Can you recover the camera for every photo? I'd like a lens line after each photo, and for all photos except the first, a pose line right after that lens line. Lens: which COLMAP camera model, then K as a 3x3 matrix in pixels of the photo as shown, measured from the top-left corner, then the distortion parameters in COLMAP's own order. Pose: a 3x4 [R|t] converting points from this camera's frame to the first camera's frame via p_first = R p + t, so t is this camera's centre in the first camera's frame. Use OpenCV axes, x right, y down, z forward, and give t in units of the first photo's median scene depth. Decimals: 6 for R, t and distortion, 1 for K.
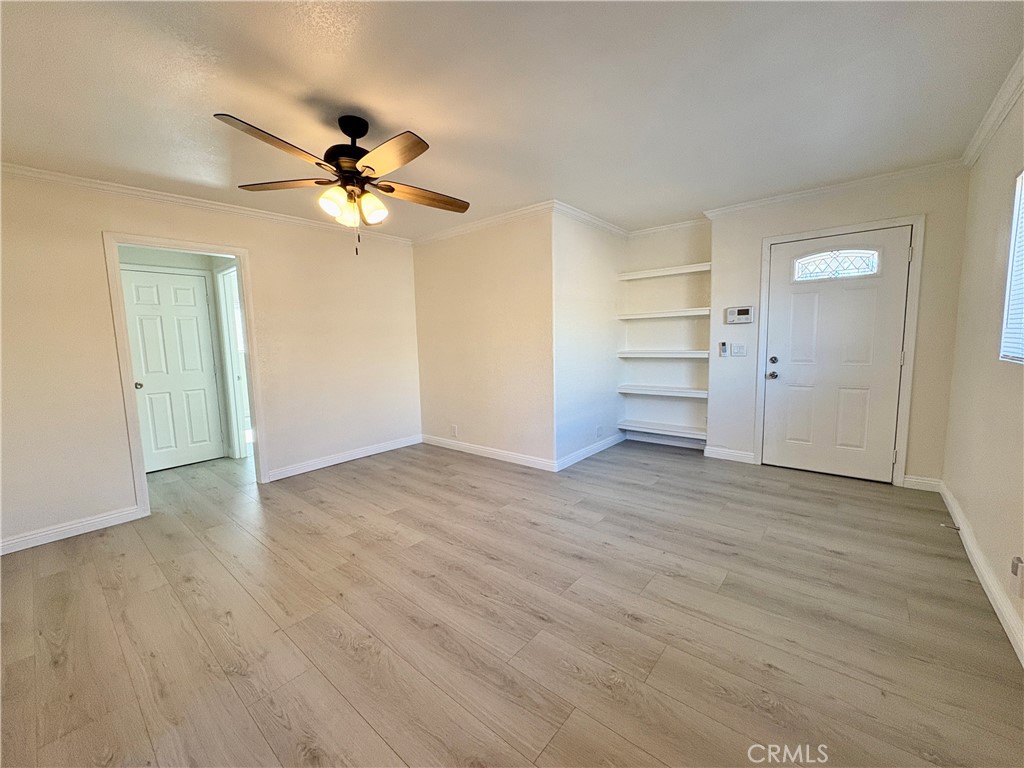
lens RADIAL K [[405.6, 0, 511.7], [0, 405.6, 384.1], [0, 0, 1]] dist [-0.002655, 0.001070]
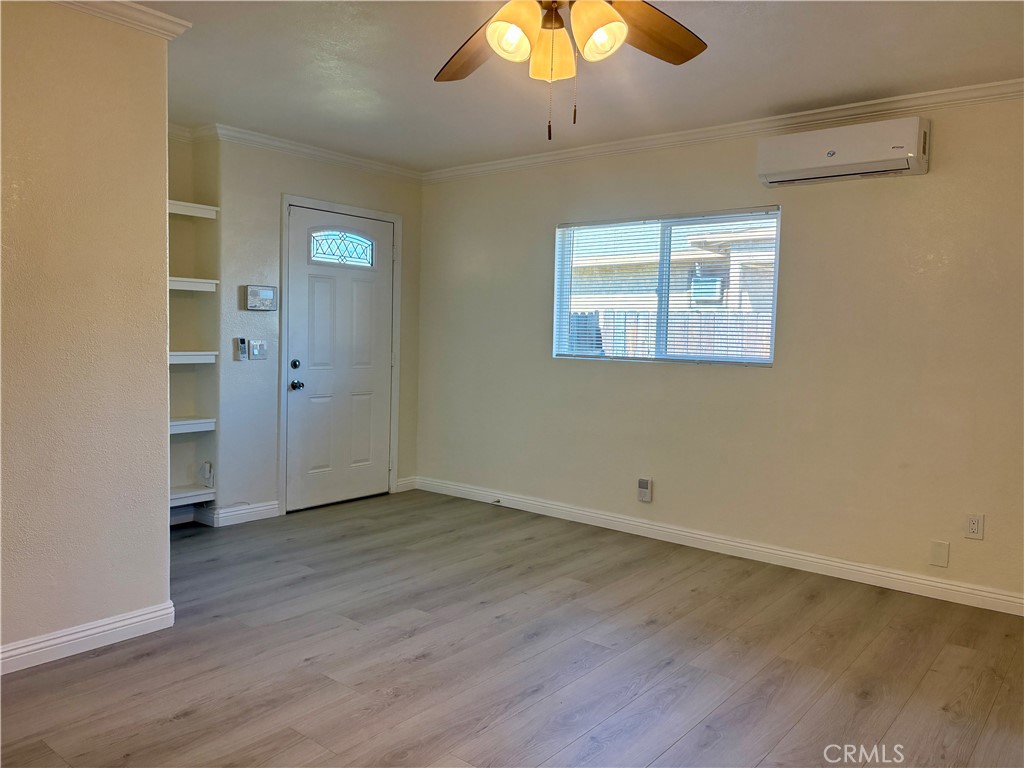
lens RADIAL K [[771.9, 0, 514.4], [0, 771.9, 378.4], [0, 0, 1]] dist [0.038915, -0.044970]
pose [[-0.012167, -0.036540, 0.999258, -0.850916], [0.084742, 0.995699, 0.037442, -0.059688], [-0.996329, 0.085135, -0.009018, 0.713383]]
